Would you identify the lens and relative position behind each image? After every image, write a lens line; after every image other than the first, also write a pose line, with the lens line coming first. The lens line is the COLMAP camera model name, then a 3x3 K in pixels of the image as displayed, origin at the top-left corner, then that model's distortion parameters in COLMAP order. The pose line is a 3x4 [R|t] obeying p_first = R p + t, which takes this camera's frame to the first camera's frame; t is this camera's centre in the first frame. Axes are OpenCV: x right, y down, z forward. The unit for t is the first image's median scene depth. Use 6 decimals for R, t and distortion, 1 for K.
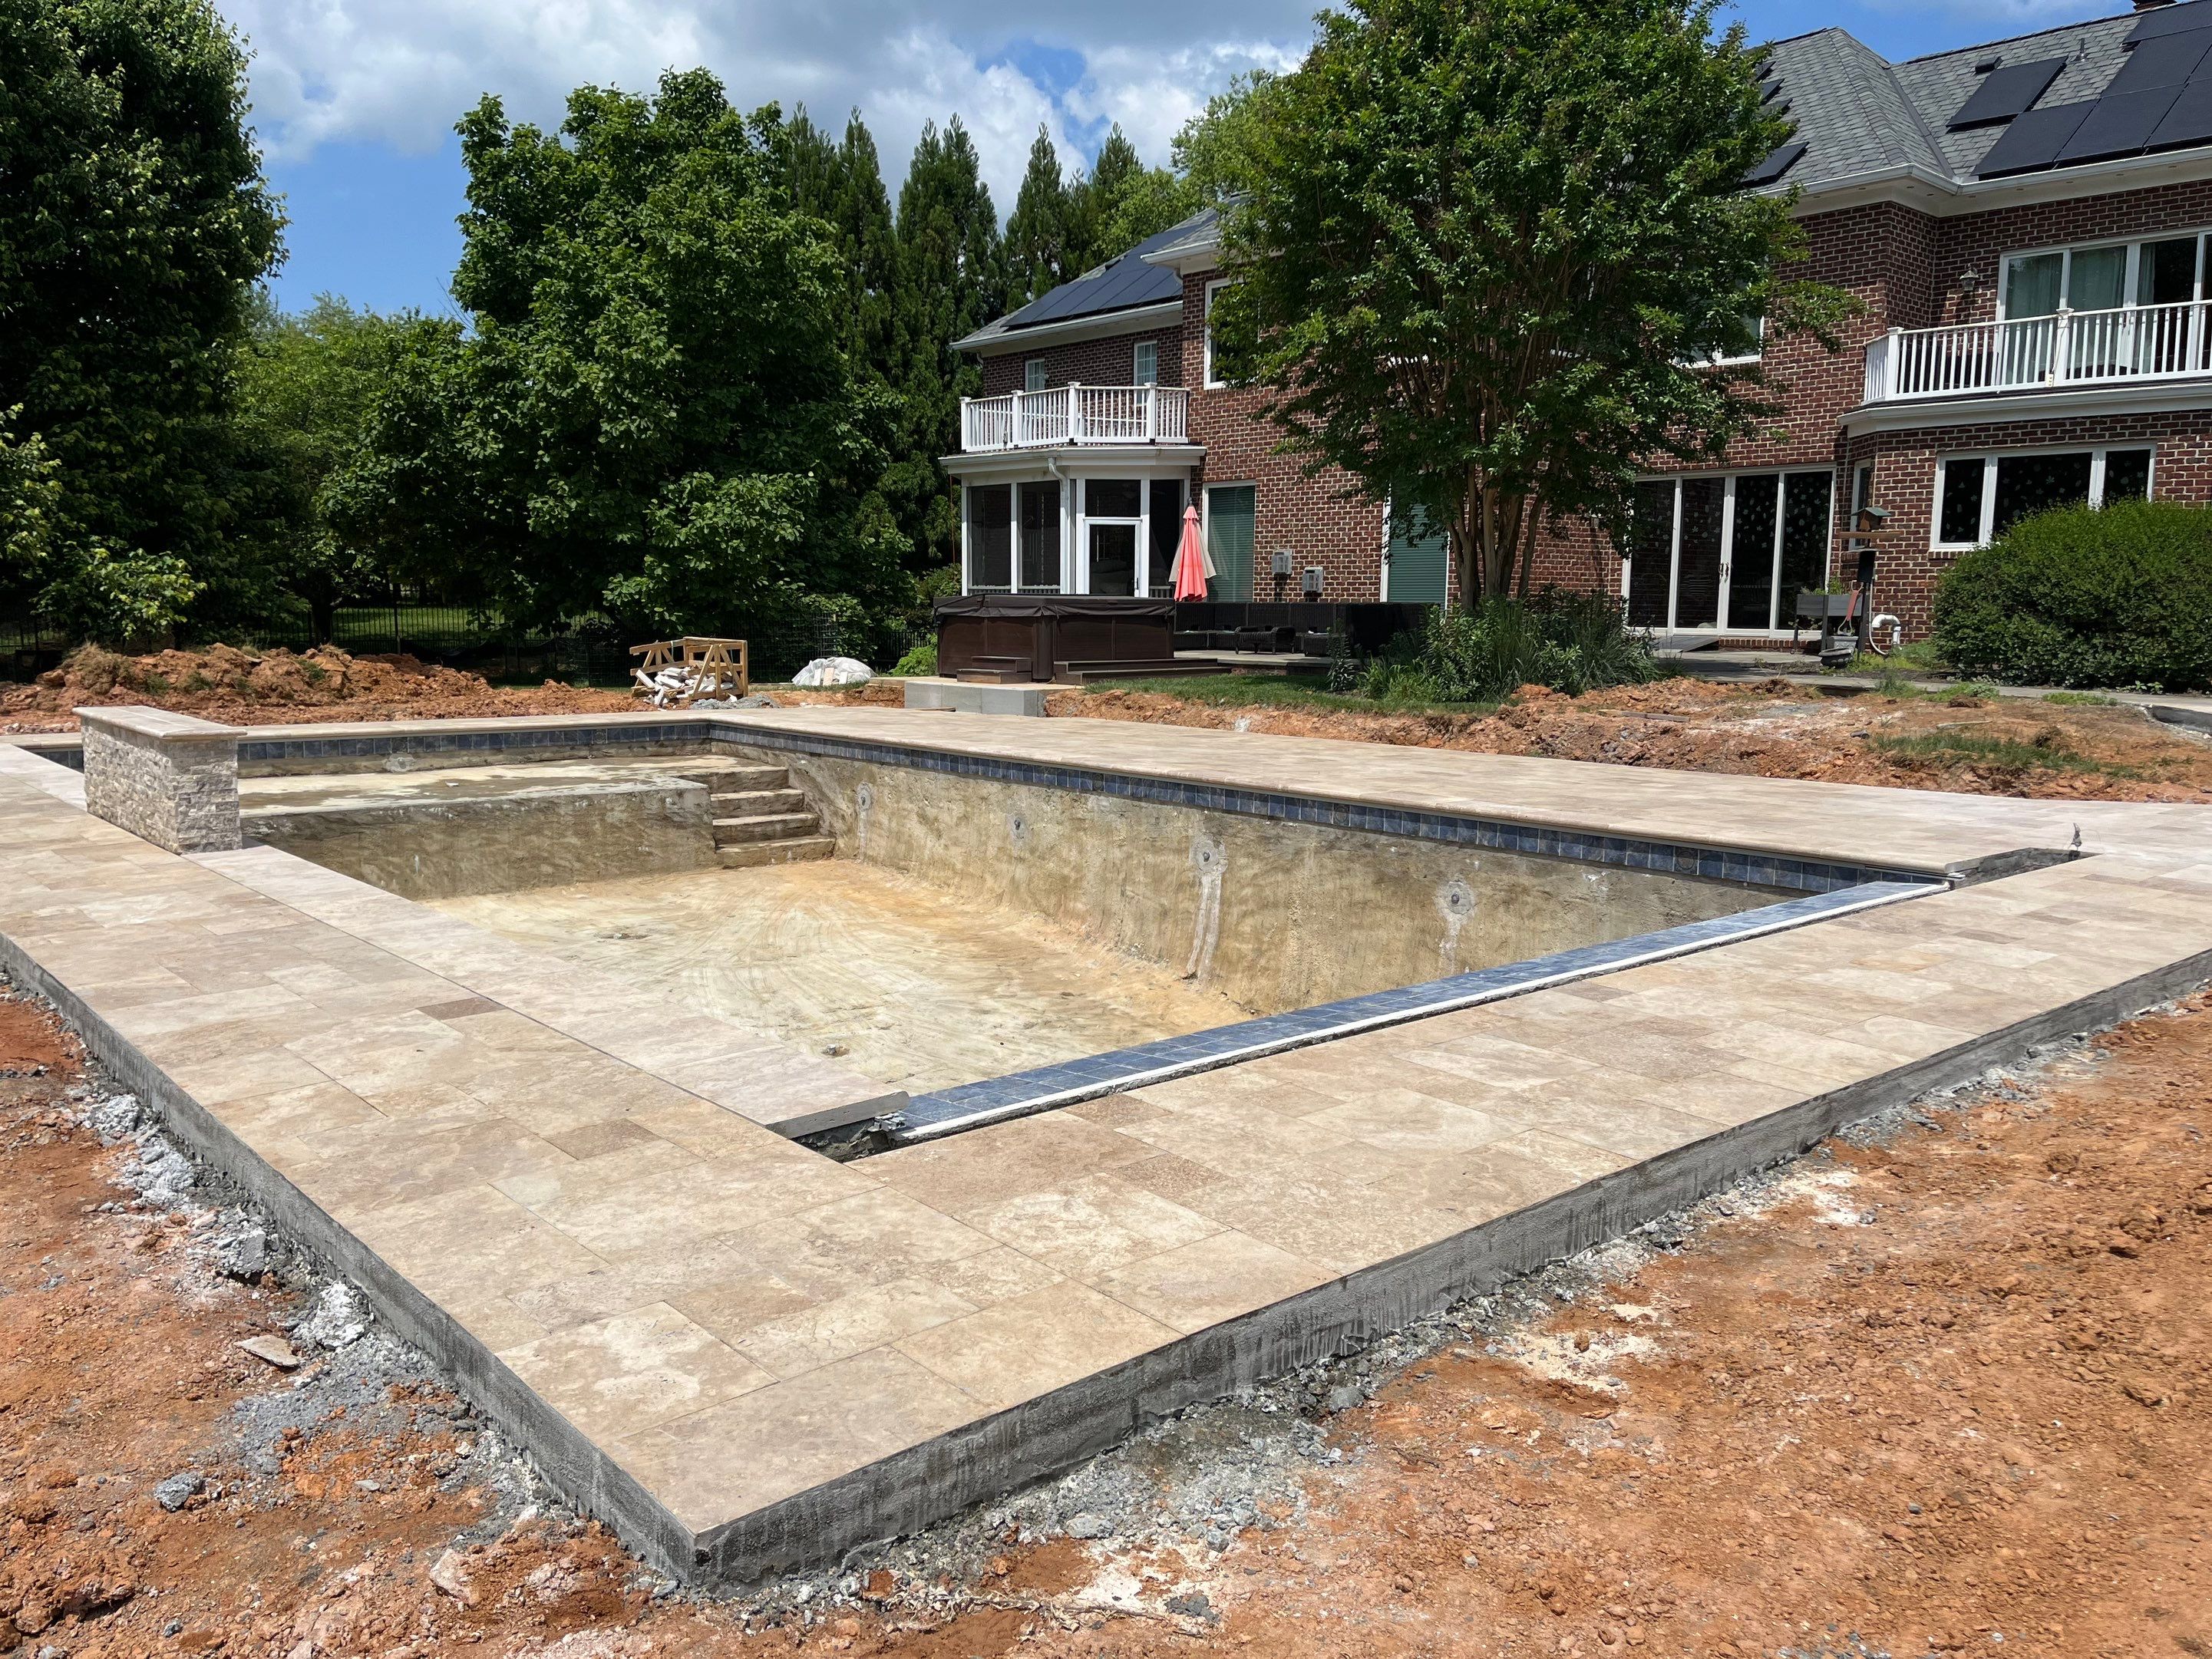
lens RADIAL K [[1648.3, 0, 1122.3], [0, 1648.3, 839.4], [0, 0, 1]] dist [0.033963, -0.069341]
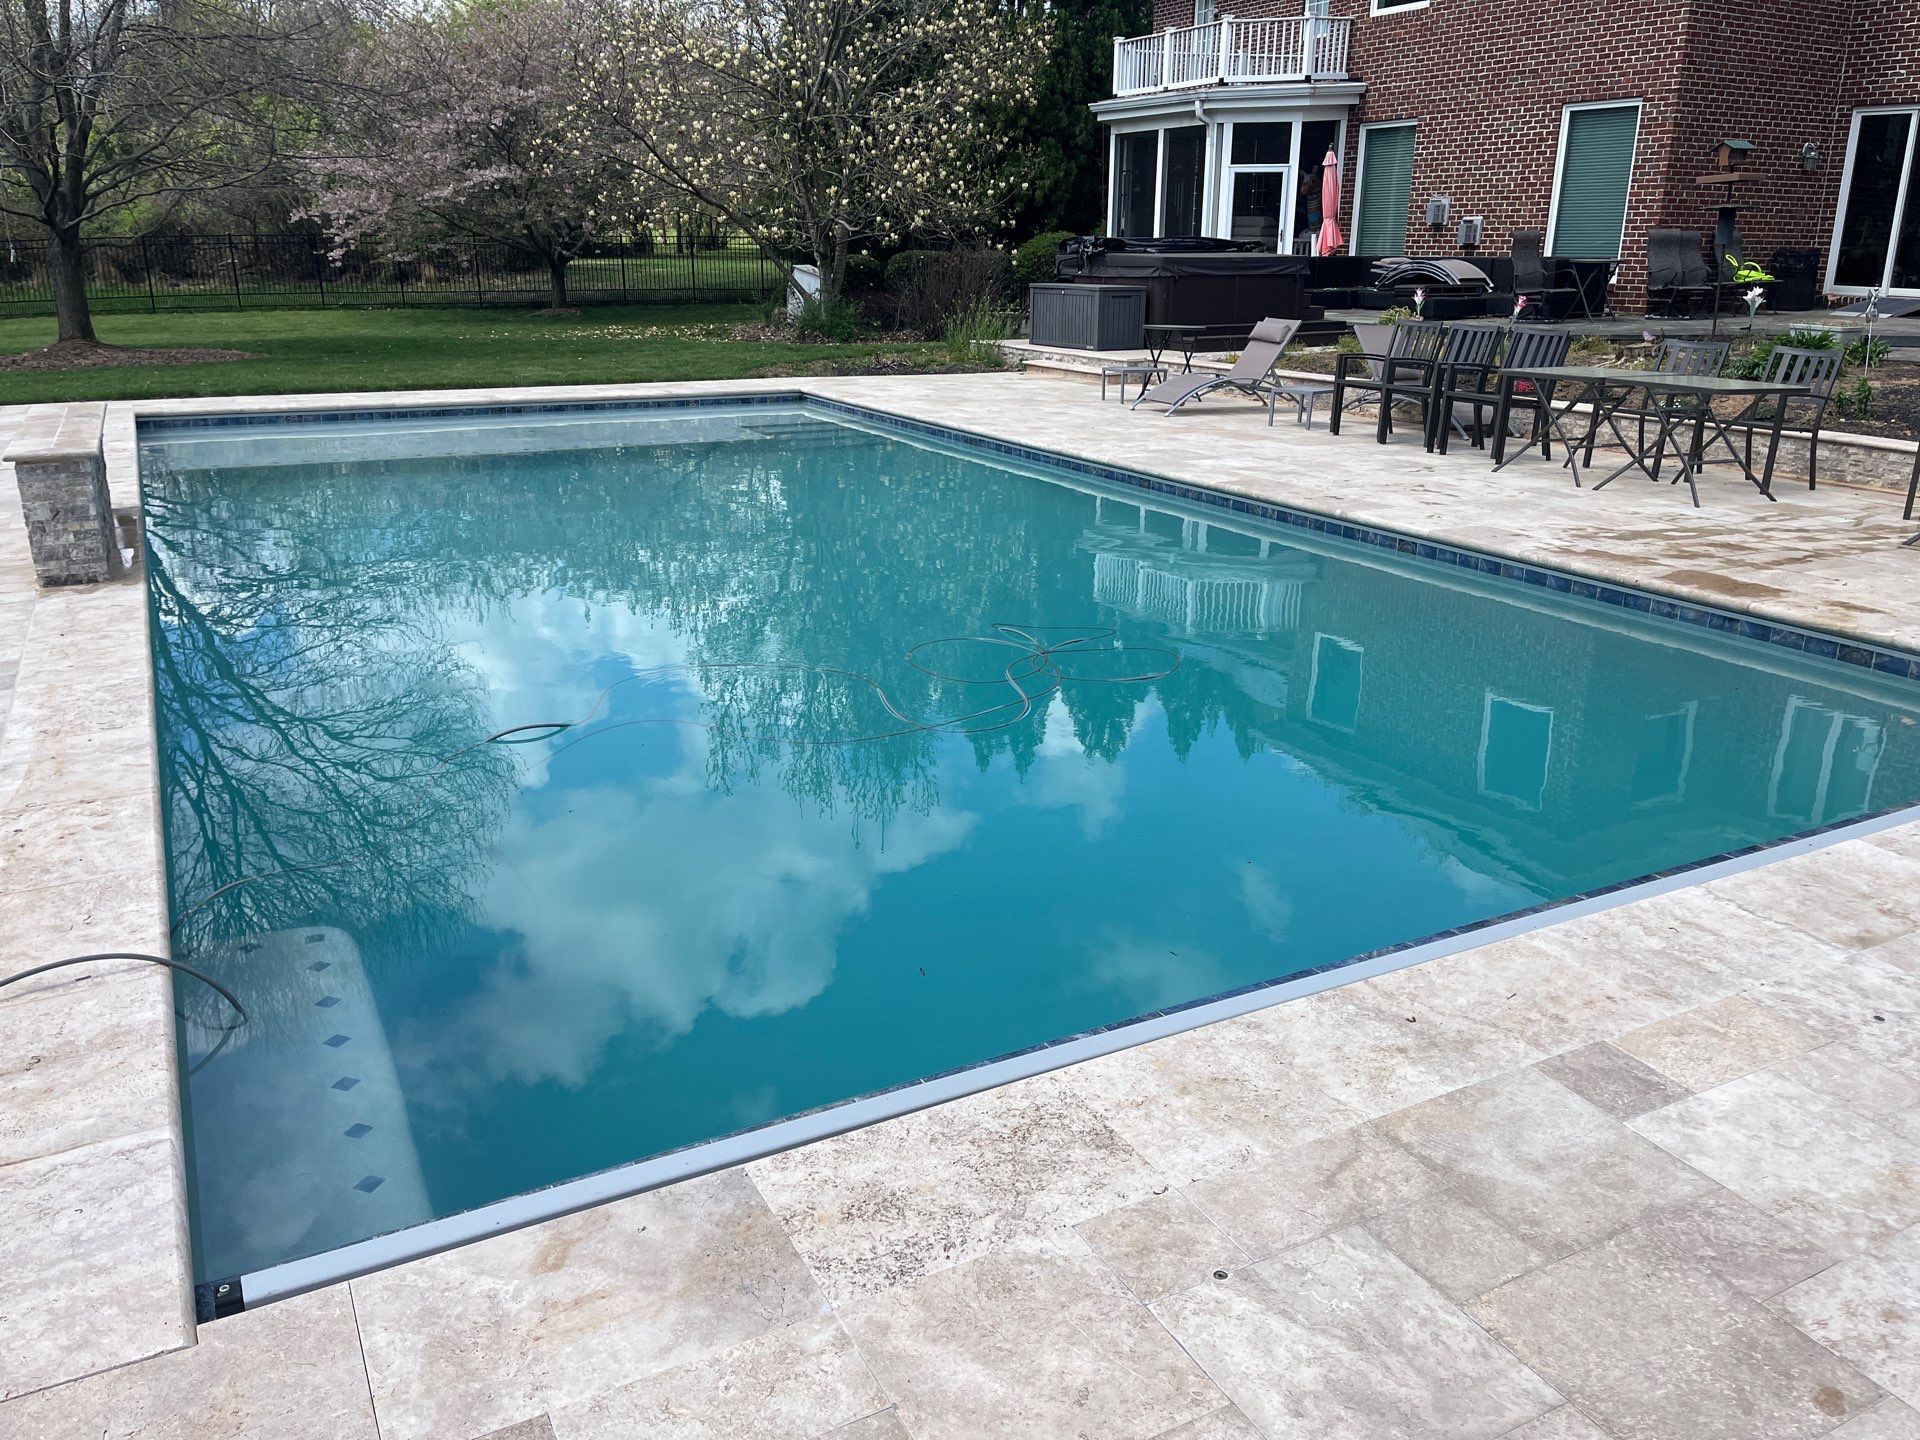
lens RADIAL K [[1435.9, 0, 962.5], [0, 1435.9, 722.0], [0, 0, 1]] dist [0.030268, -0.032643]
pose [[0.973217, 0.069545, -0.219115, 0.032545], [-0.029393, 0.982964, 0.181434, -0.023246], [0.228000, -0.170134, 0.958682, 0.100021]]
